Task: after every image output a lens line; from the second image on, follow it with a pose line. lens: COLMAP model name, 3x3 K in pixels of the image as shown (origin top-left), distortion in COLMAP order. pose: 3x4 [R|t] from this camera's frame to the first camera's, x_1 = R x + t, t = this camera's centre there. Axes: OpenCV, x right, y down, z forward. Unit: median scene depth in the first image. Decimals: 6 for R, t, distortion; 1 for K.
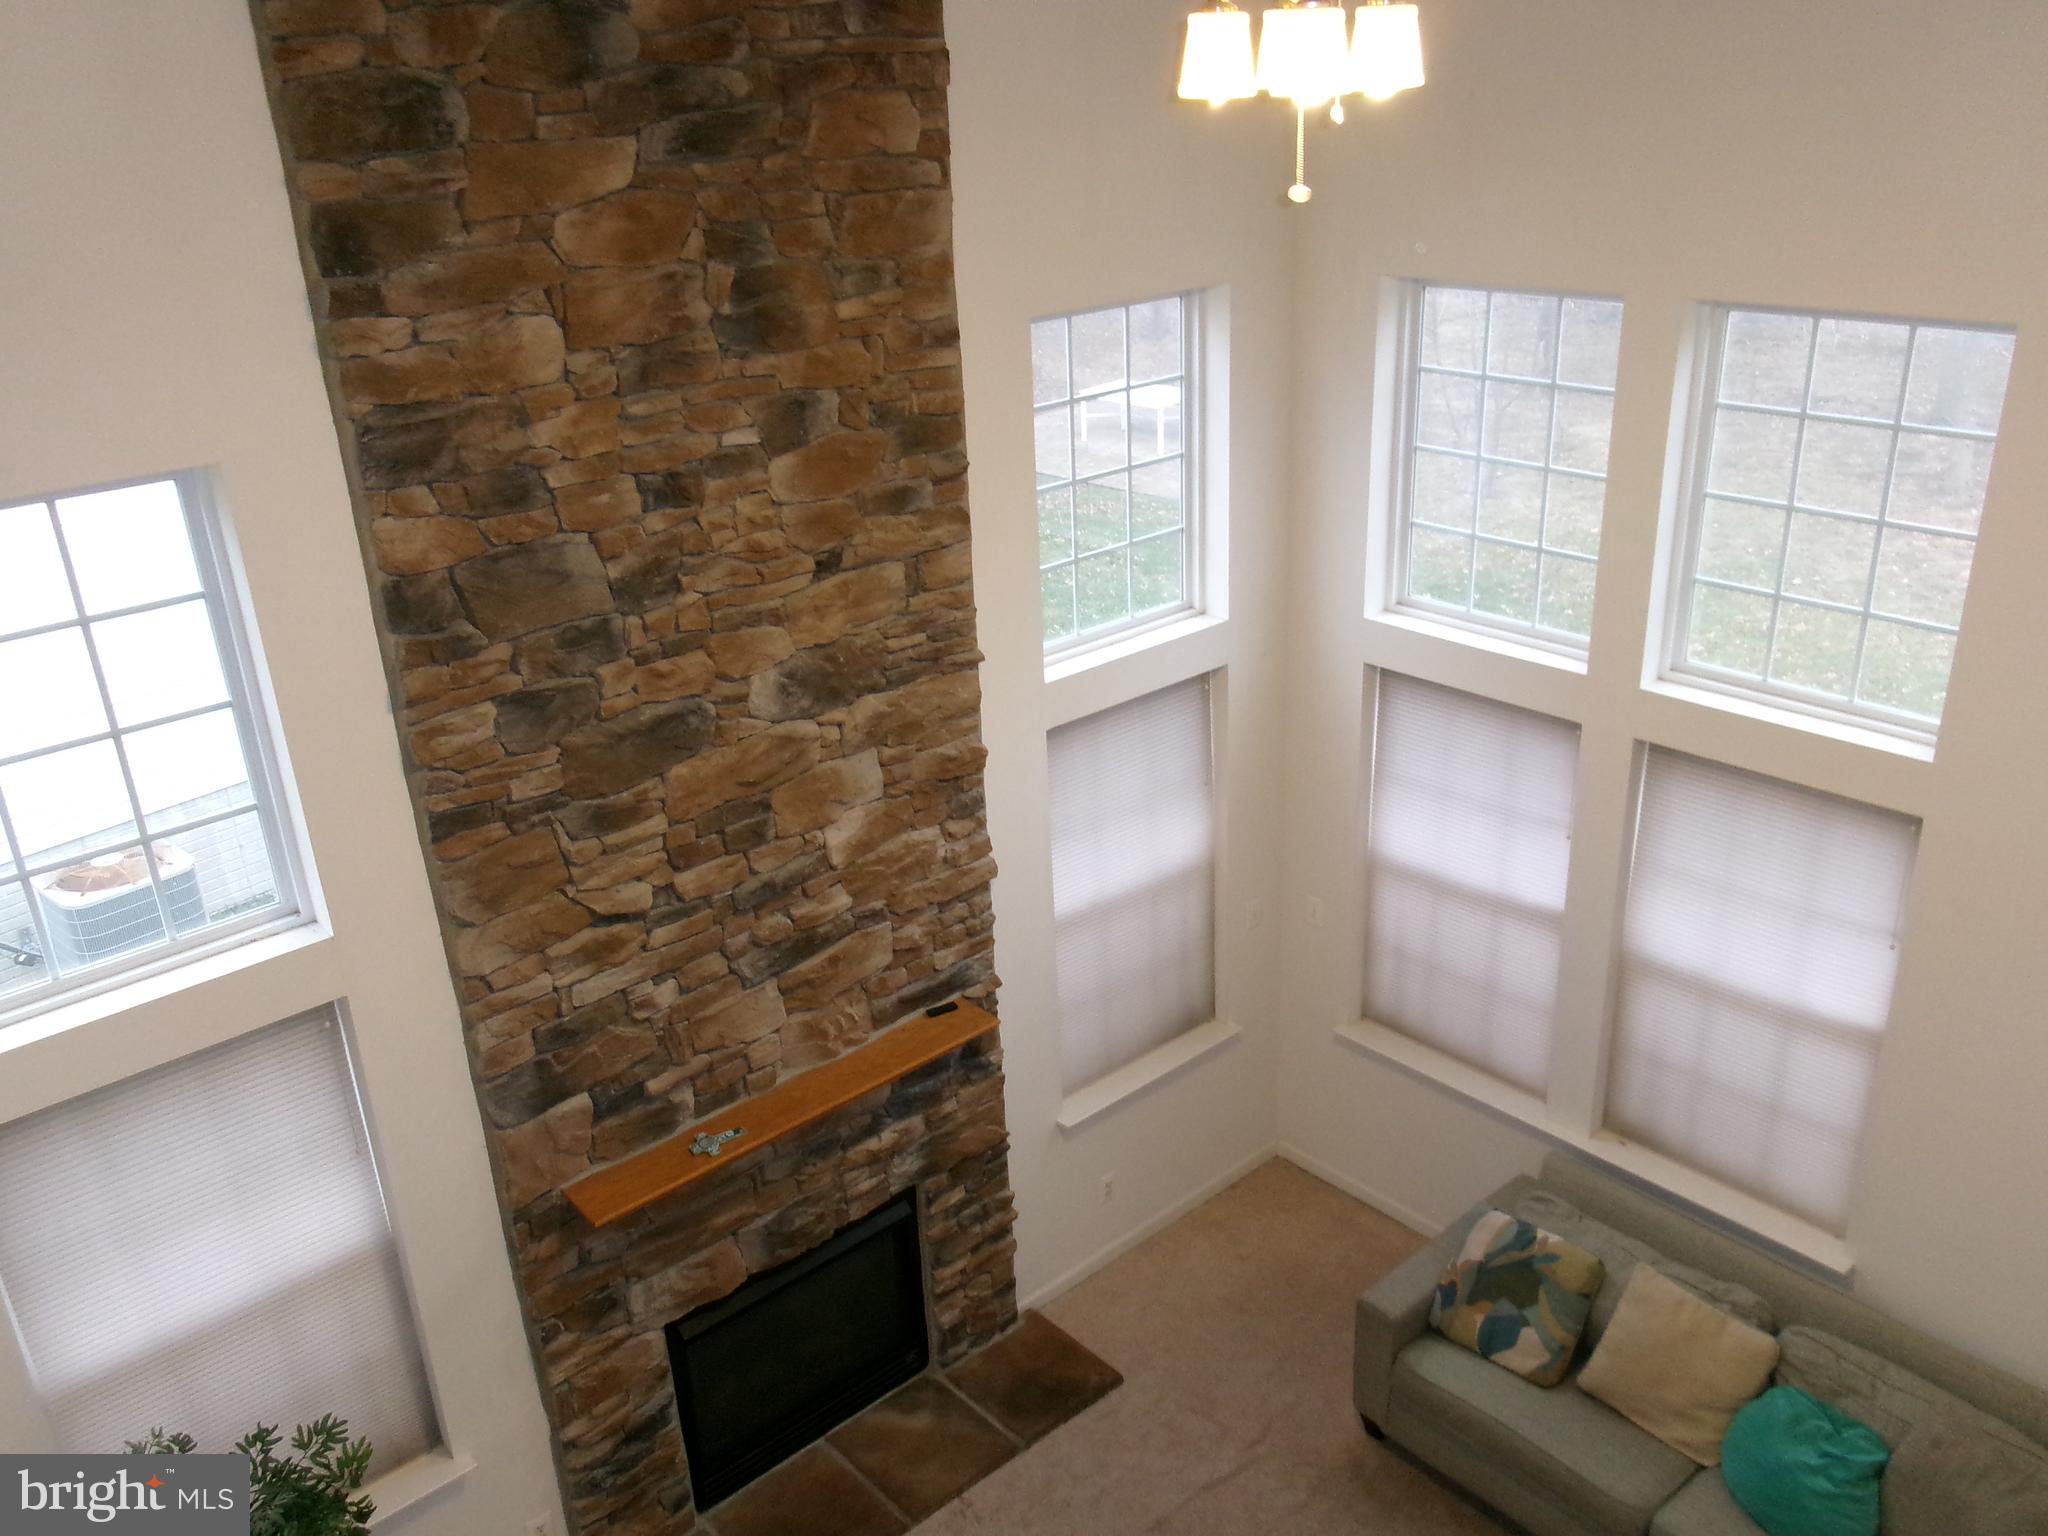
lens RADIAL K [[1678.7, 0, 1006.7], [0, 1678.7, 780.8], [0, 0, 1]] dist [-0.003777, 0.021185]
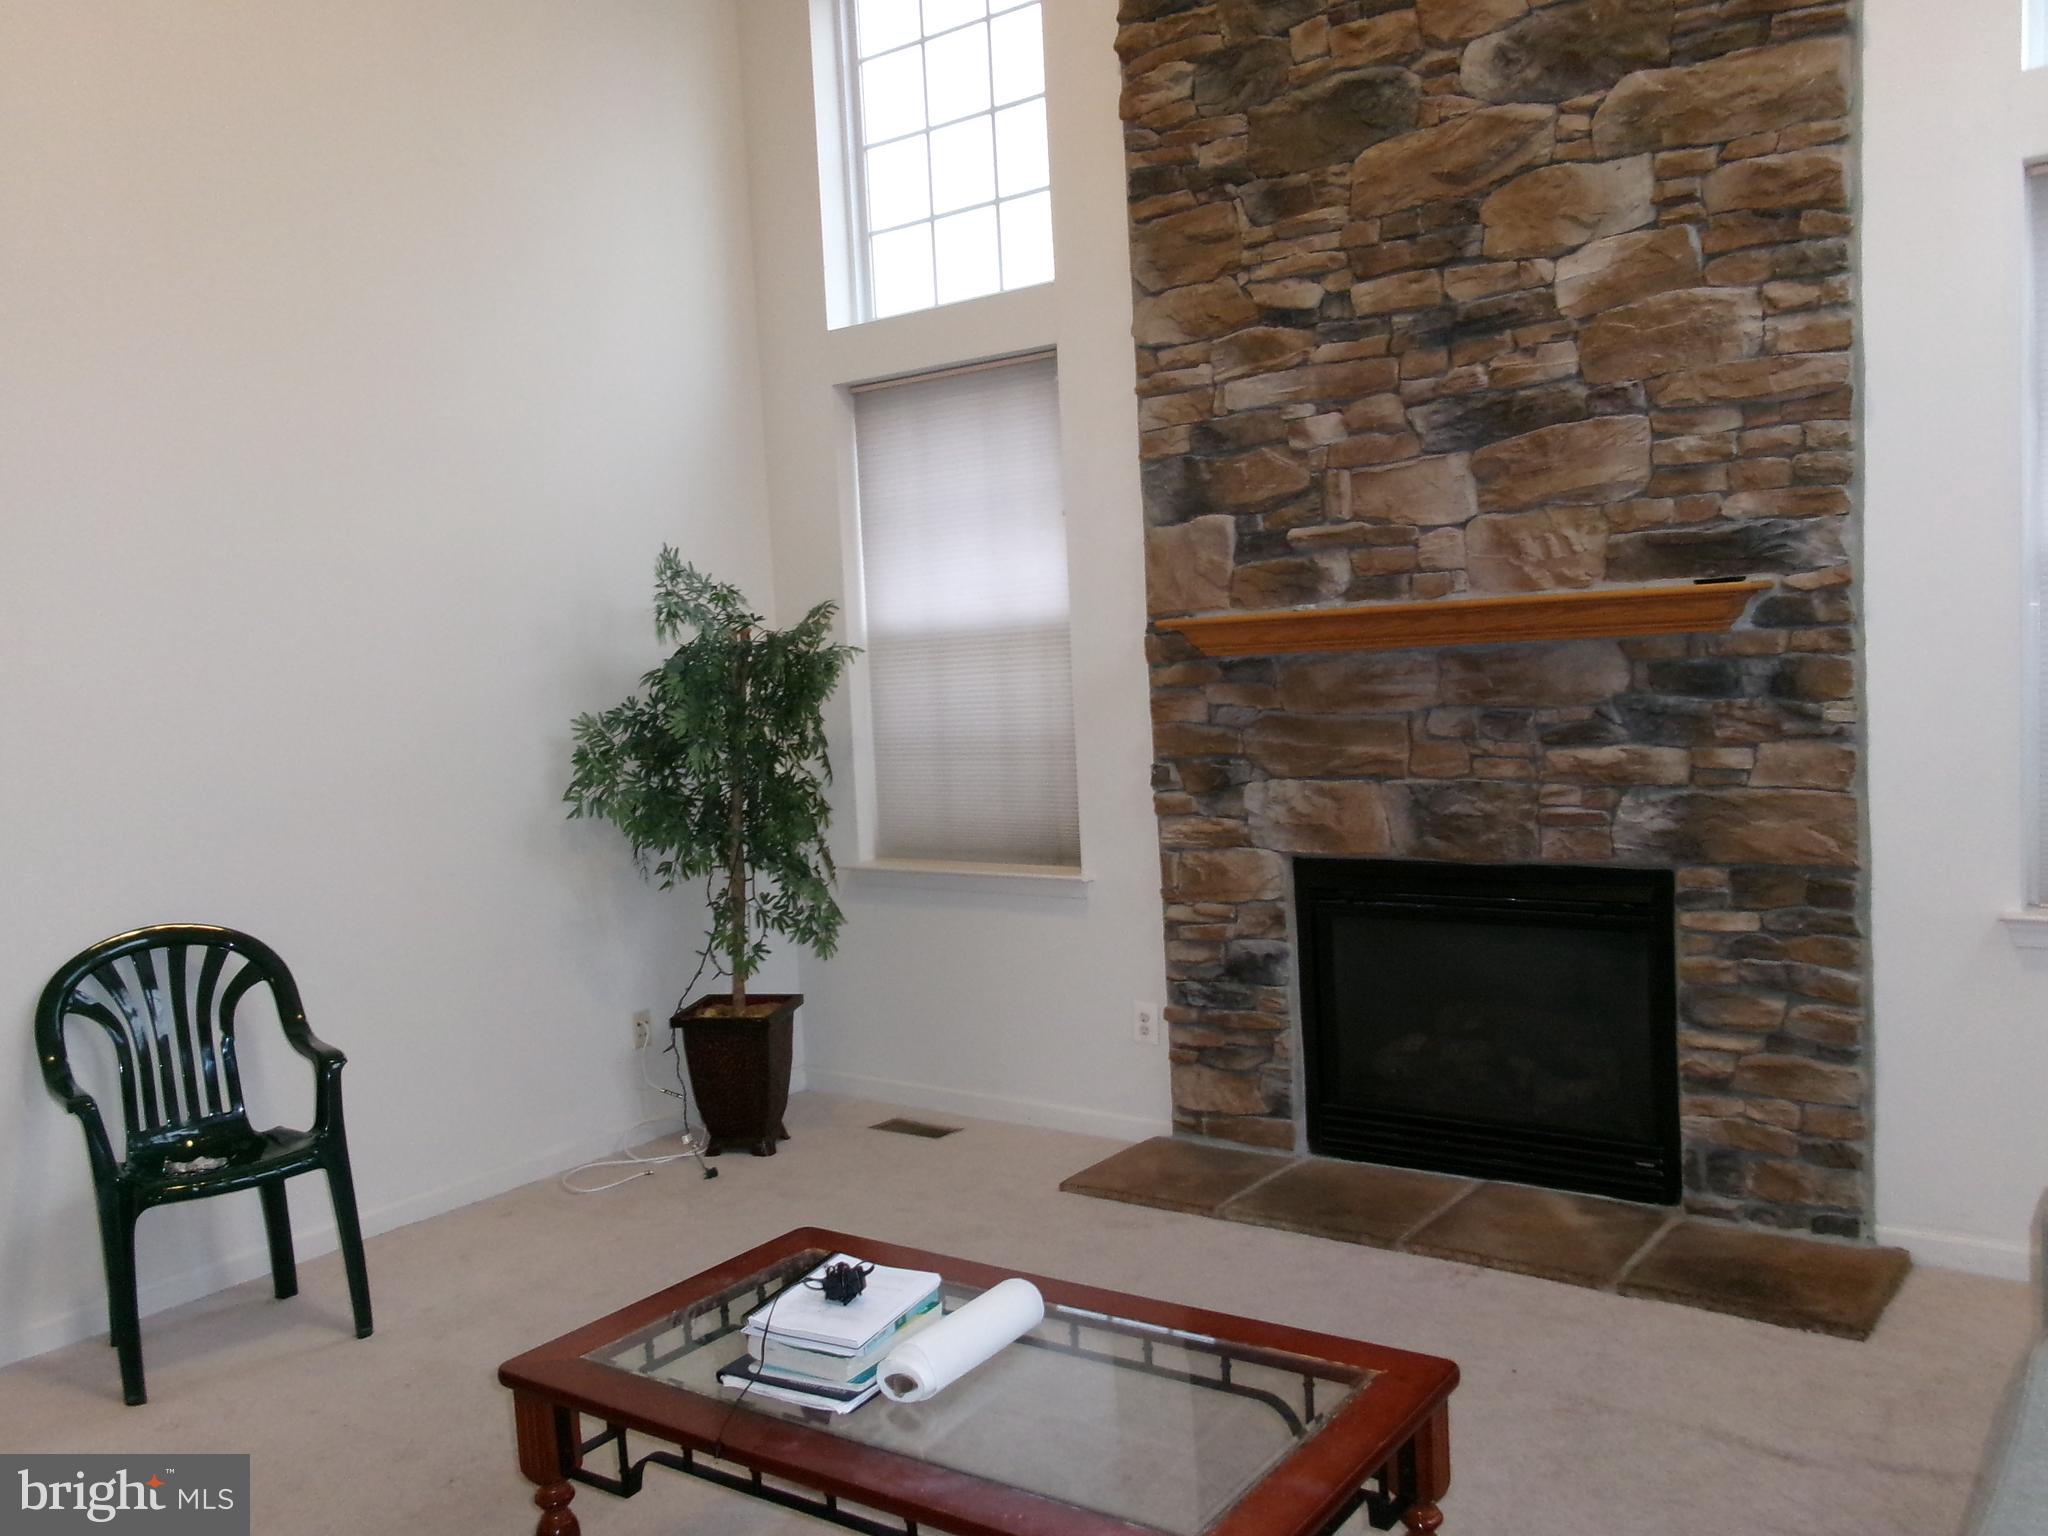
lens RADIAL K [[1728.2, 0, 1024.0], [0, 1728.2, 768.0], [0, 0, 1]] dist [0.011734, 0.012240]
pose [[0.208171, 0.109681, -0.971923, 0.662144], [-0.340964, 0.939497, 0.032992, 0.315934], [0.916738, 0.324523, 0.232973, 0.689893]]
